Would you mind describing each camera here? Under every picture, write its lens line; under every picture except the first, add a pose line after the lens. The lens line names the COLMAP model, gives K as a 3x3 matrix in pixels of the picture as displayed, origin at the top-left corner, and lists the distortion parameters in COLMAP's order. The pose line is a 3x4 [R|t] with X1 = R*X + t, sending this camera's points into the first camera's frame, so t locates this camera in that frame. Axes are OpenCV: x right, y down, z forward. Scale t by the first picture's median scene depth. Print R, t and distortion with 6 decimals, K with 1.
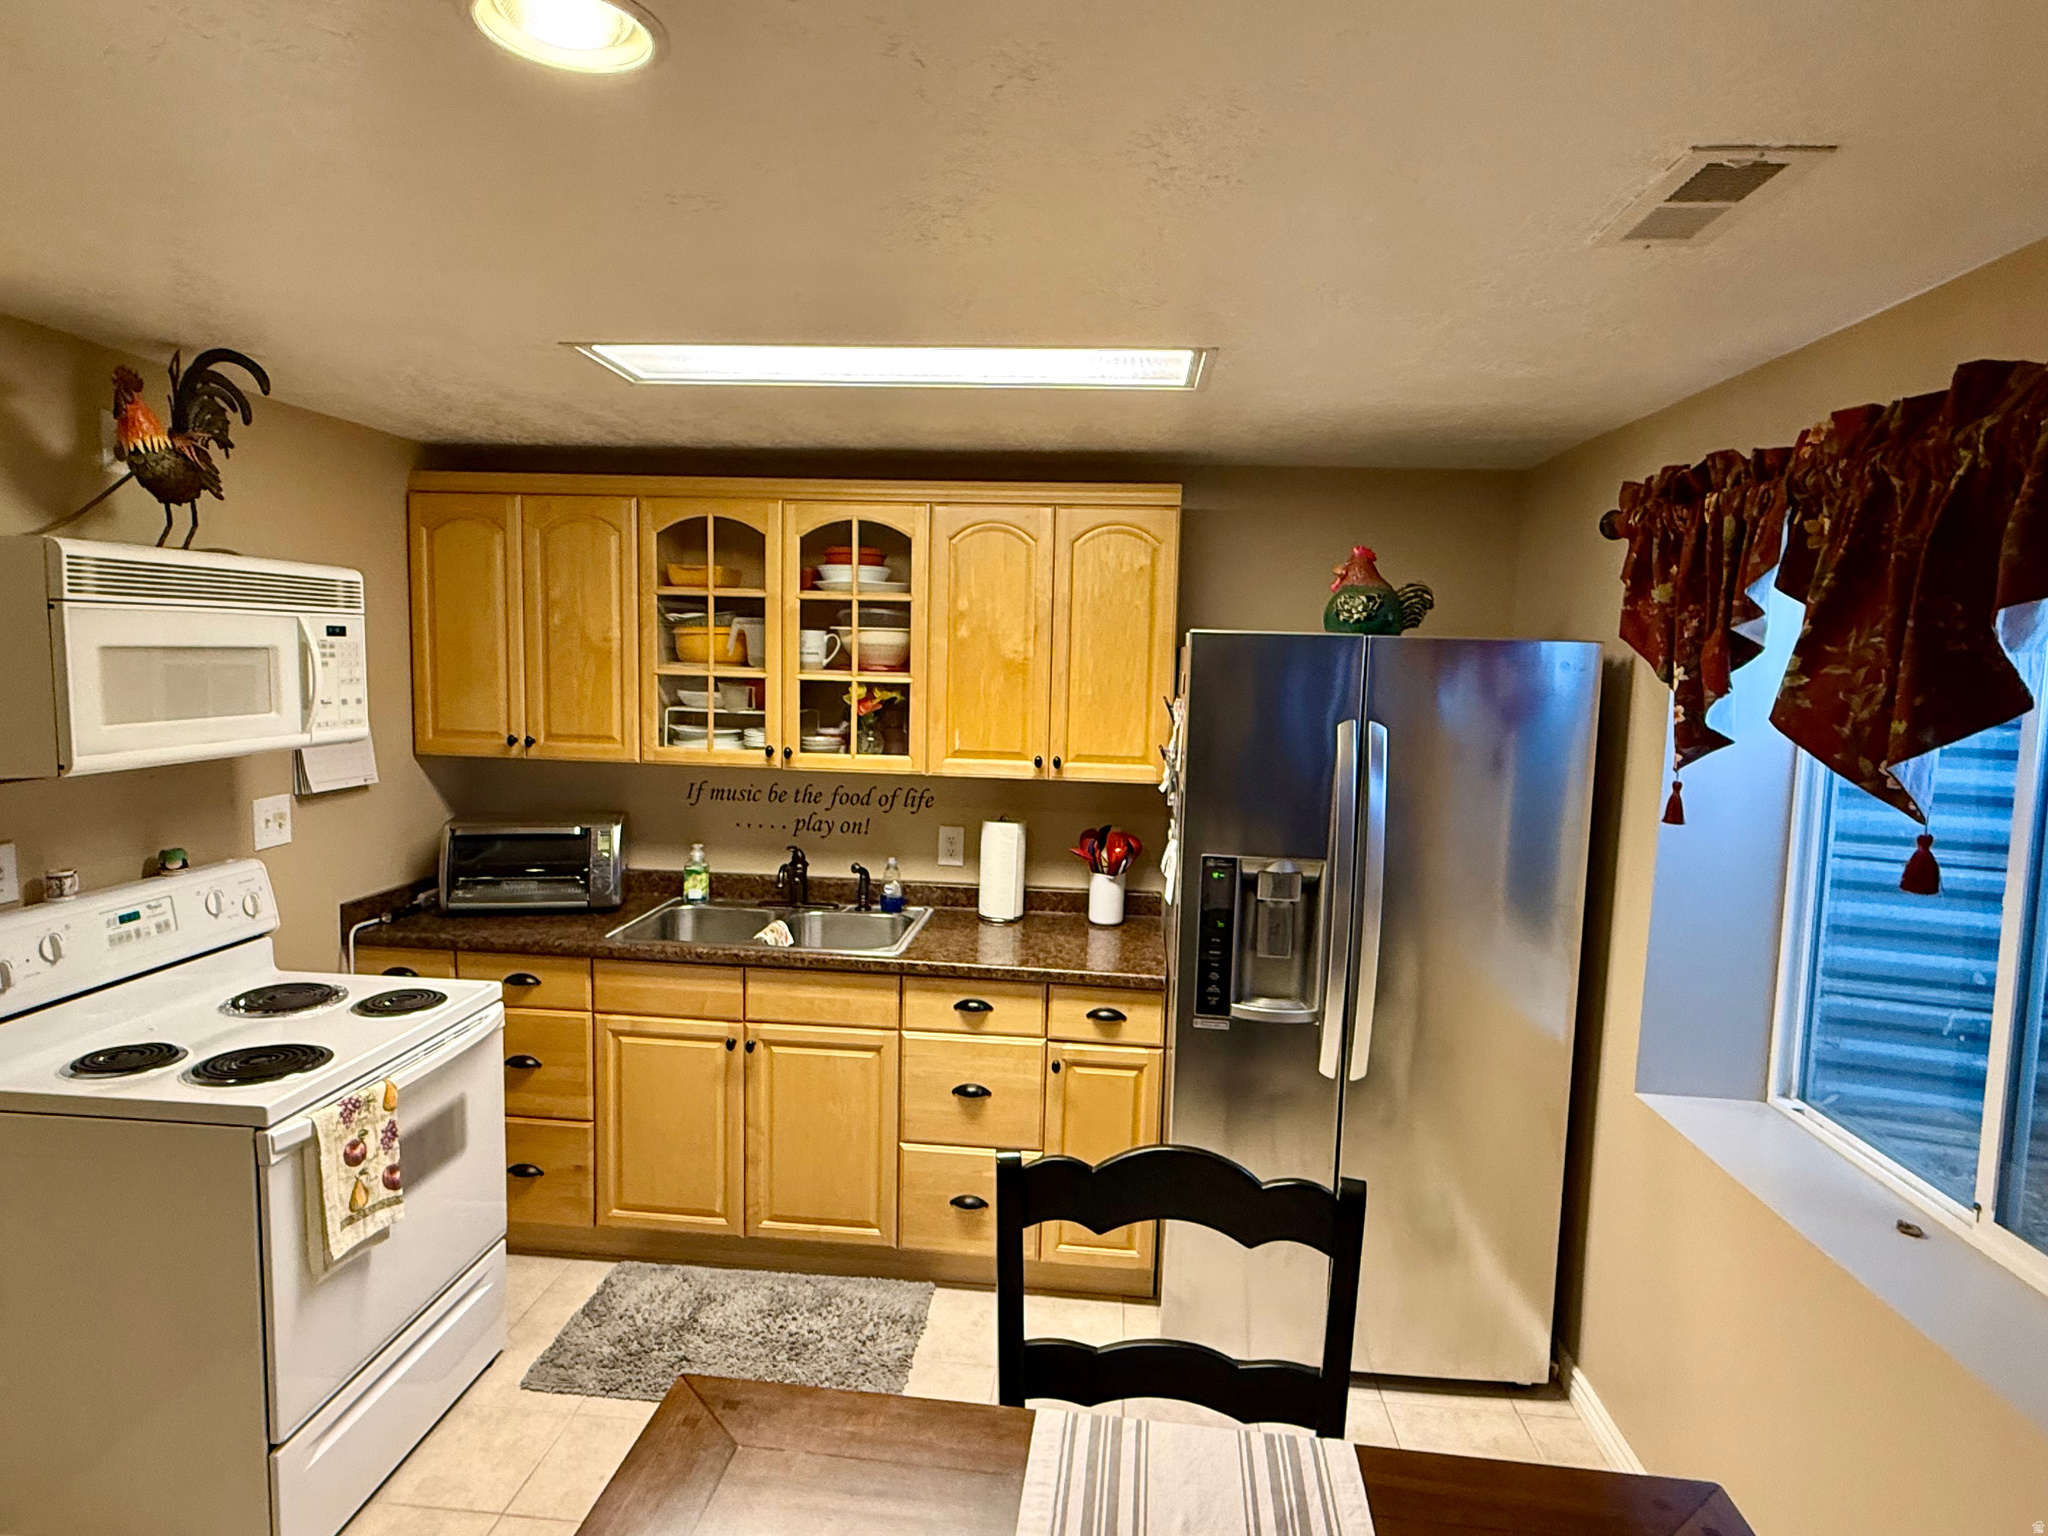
lens RADIAL K [[1145.9, 0, 1024.0], [0, 1145.9, 768.0], [0, 0, 1]] dist [0.002191, 0.001708]
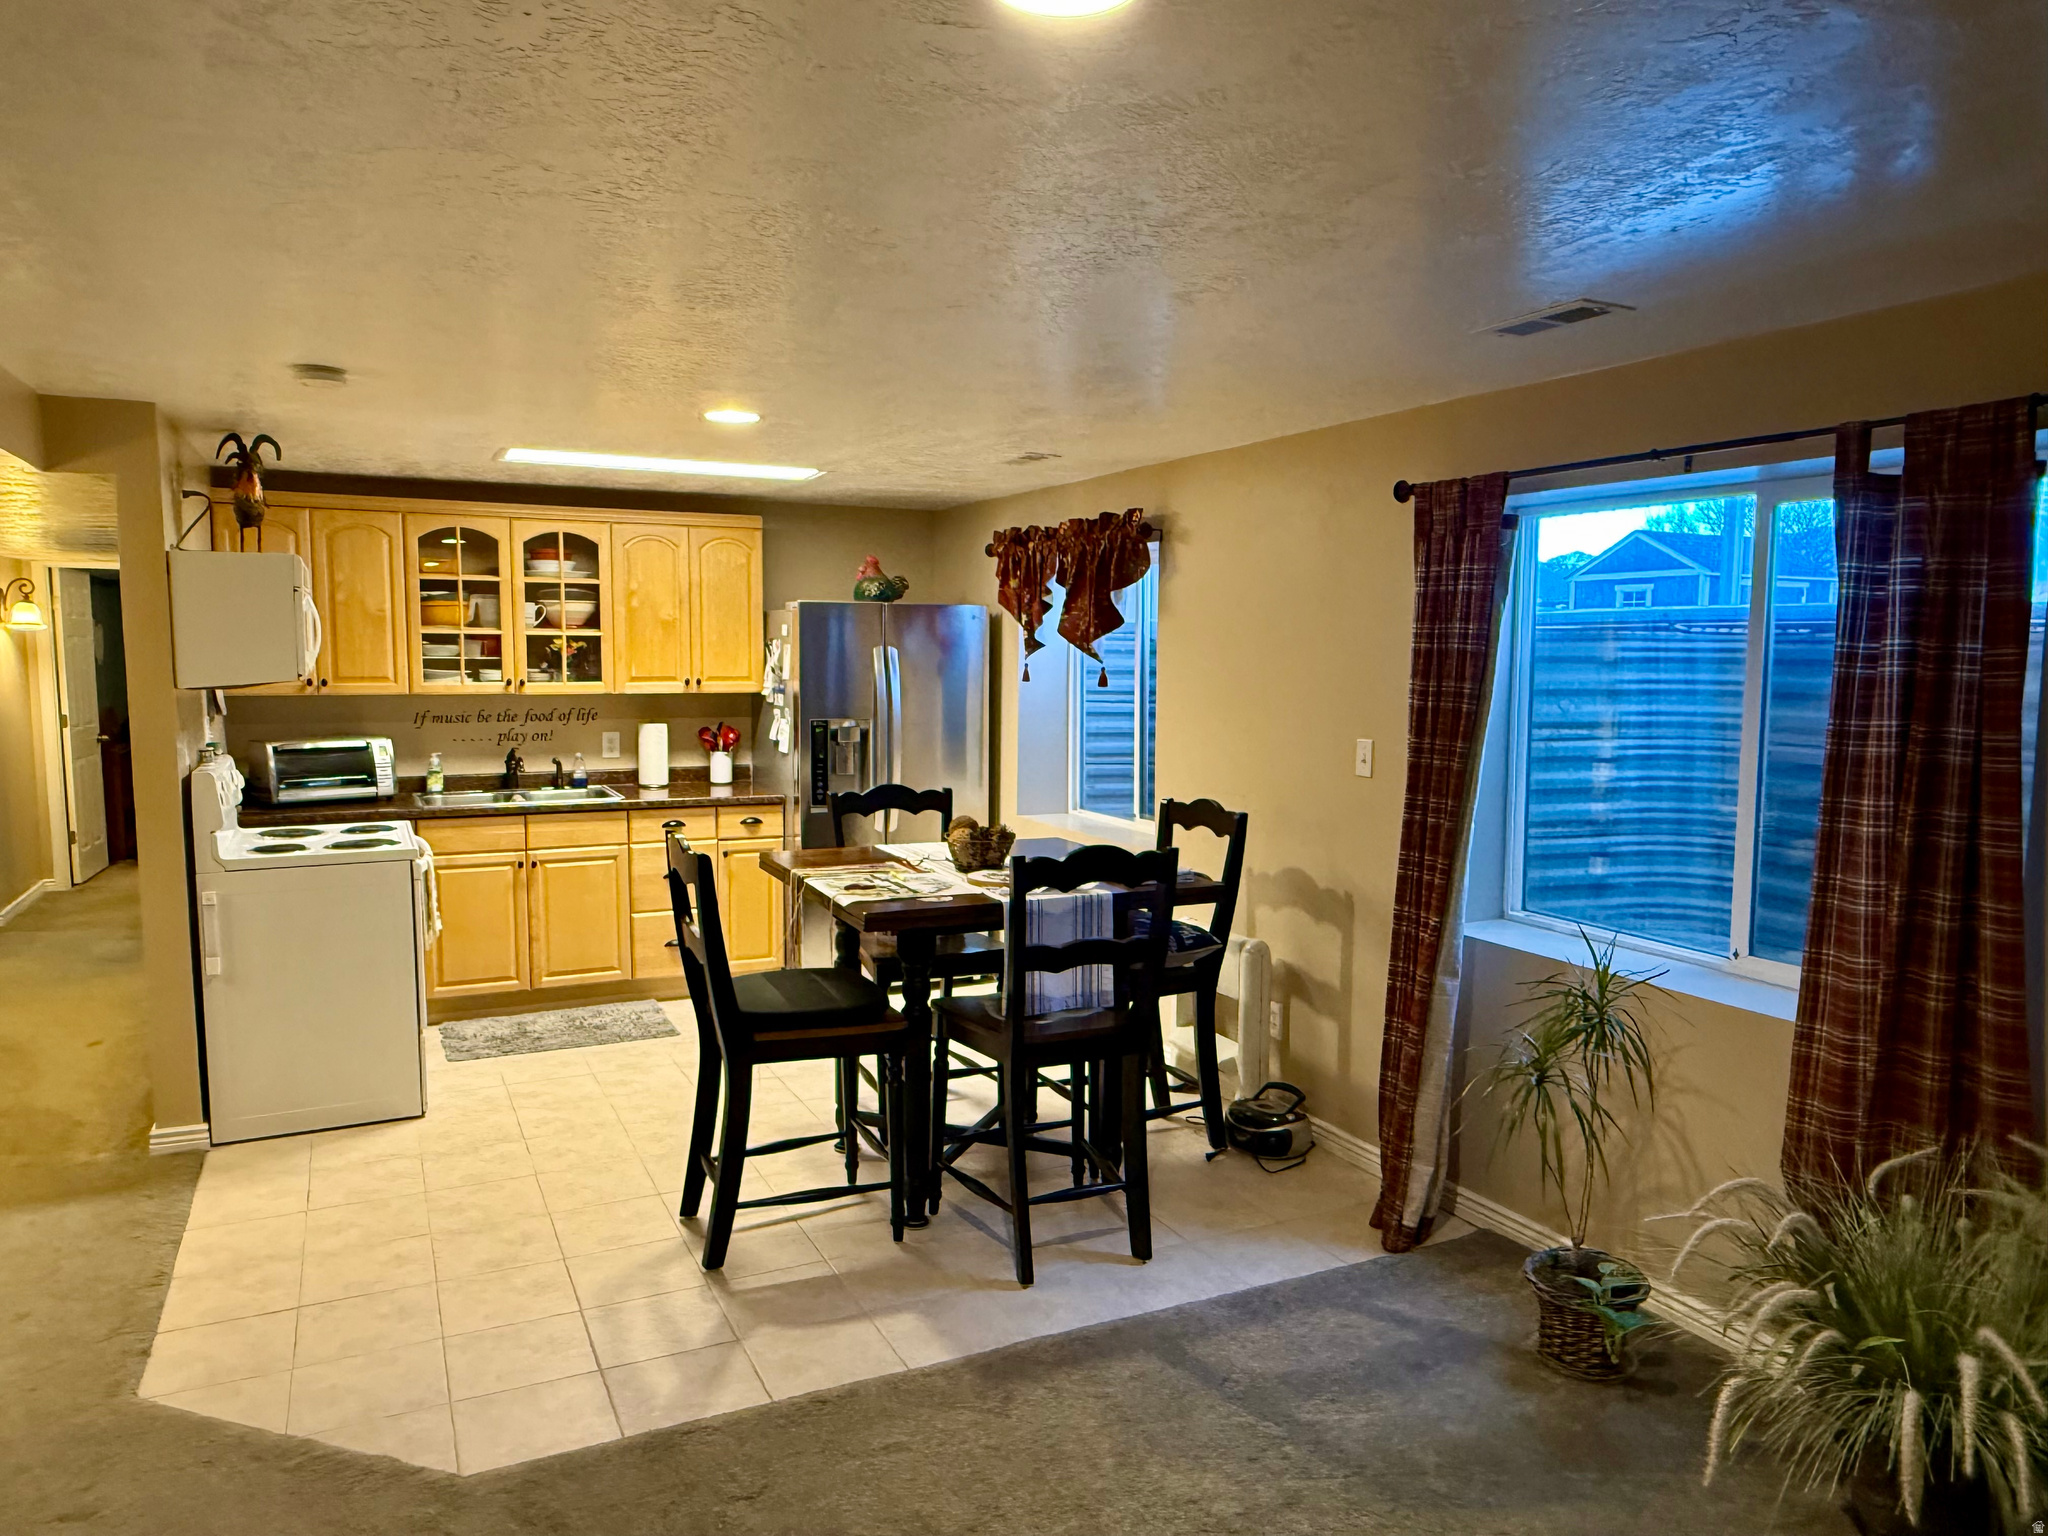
lens RADIAL K [[1372.2, 0, 1014.0], [0, 1372.2, 785.0], [0, 0, 1]] dist [-0.008859, -0.002646]
pose [[0.857152, -0.073123, 0.509846, -0.595019], [0.067626, 0.997279, 0.029338, 0.115507], [-0.510605, 0.009331, 0.859765, -0.923493]]
